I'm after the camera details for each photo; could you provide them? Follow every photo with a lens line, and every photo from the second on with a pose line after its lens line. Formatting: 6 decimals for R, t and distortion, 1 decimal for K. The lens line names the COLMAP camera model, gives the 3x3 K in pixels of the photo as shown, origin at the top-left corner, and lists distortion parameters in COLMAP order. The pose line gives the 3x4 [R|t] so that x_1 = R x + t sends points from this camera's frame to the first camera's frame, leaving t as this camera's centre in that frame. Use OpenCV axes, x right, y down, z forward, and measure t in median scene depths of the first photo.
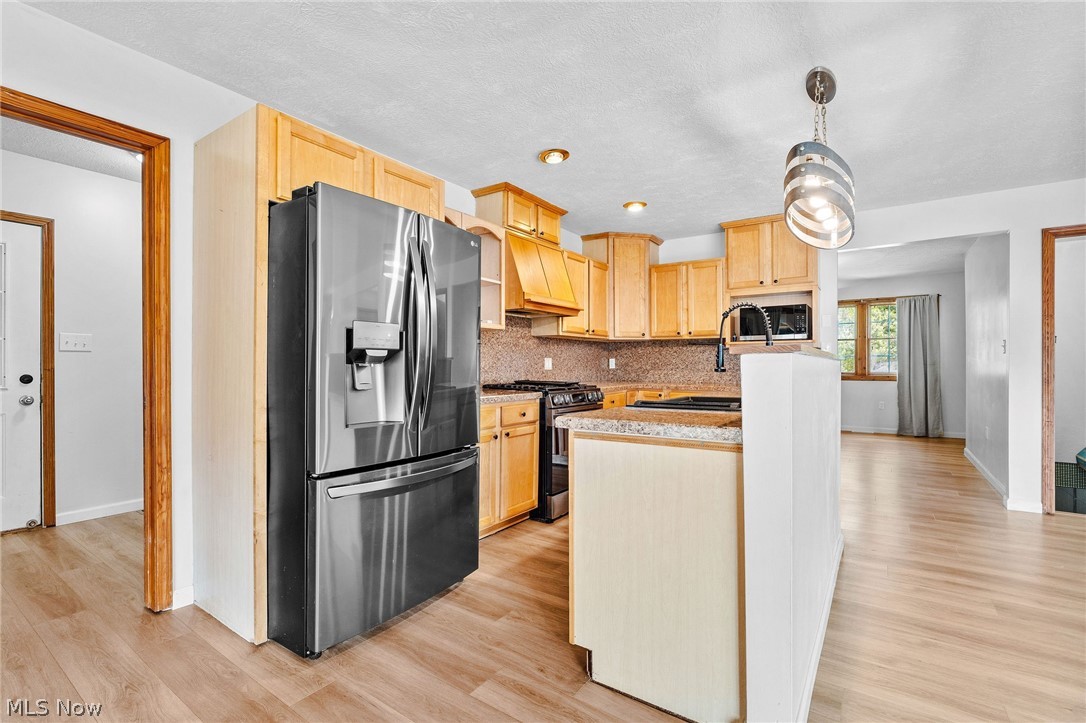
lens RADIAL K [[494.7, 0, 538.5], [0, 494.7, 364.0], [0, 0, 1]] dist [-0.005677, 0.001685]
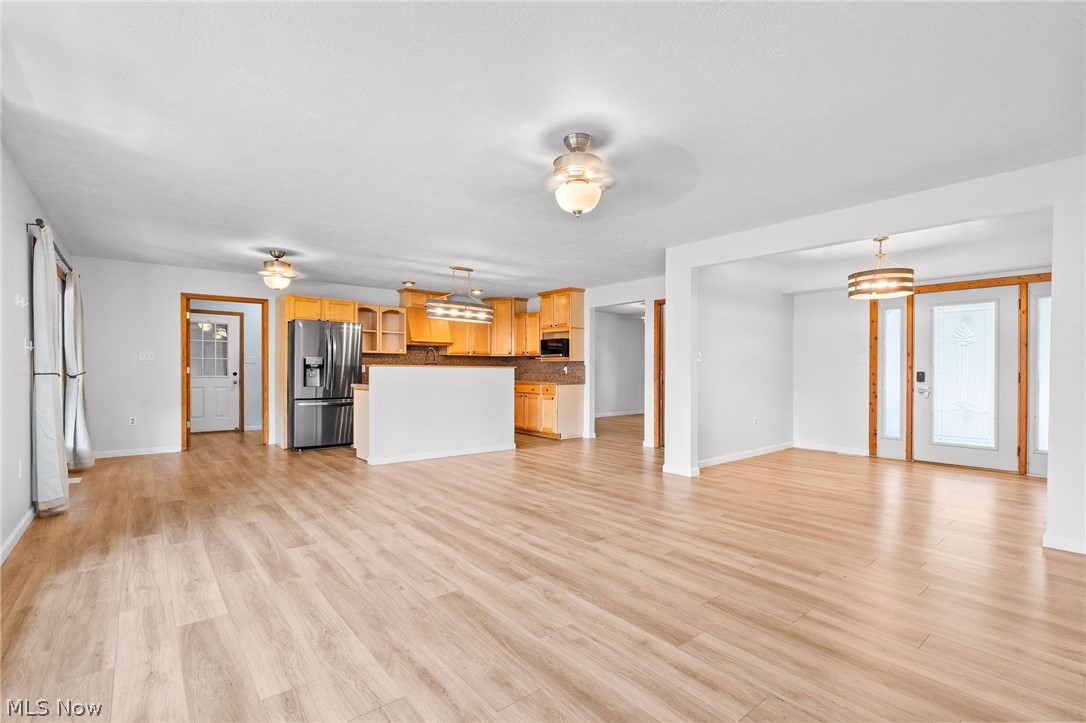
lens RADIAL K [[494.7, 0, 536.8], [0, 494.7, 372.0], [0, 0, 1]] dist [-0.005677, 0.001685]
pose [[0.962612, 0.005790, -0.270822, 1.229346], [-0.004367, 0.999973, 0.005859, -0.002628], [0.270848, -0.004457, 0.962612, -1.105773]]
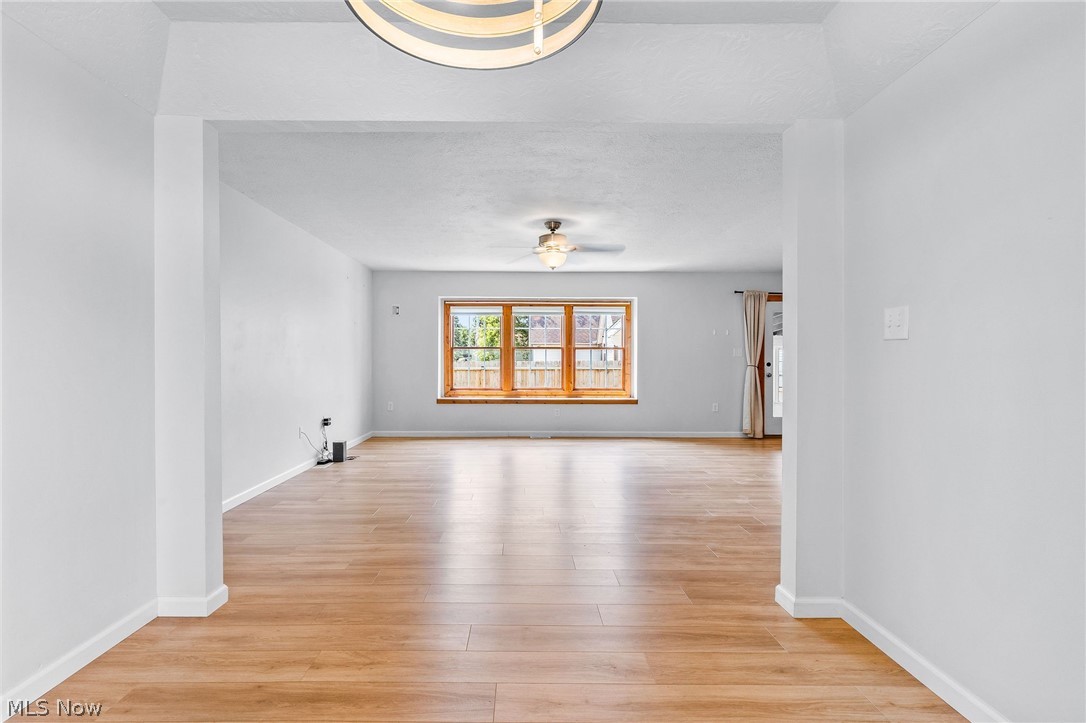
lens RADIAL K [[494.7, 0, 535.8], [0, 494.7, 370.9], [0, 0, 1]] dist [-0.005677, 0.001685]
pose [[-0.816284, 0.009535, -0.577572, 1.949736], [0.000414, 0.999873, 0.015922, -0.000717], [0.577651, 0.012758, -0.816184, 0.911306]]
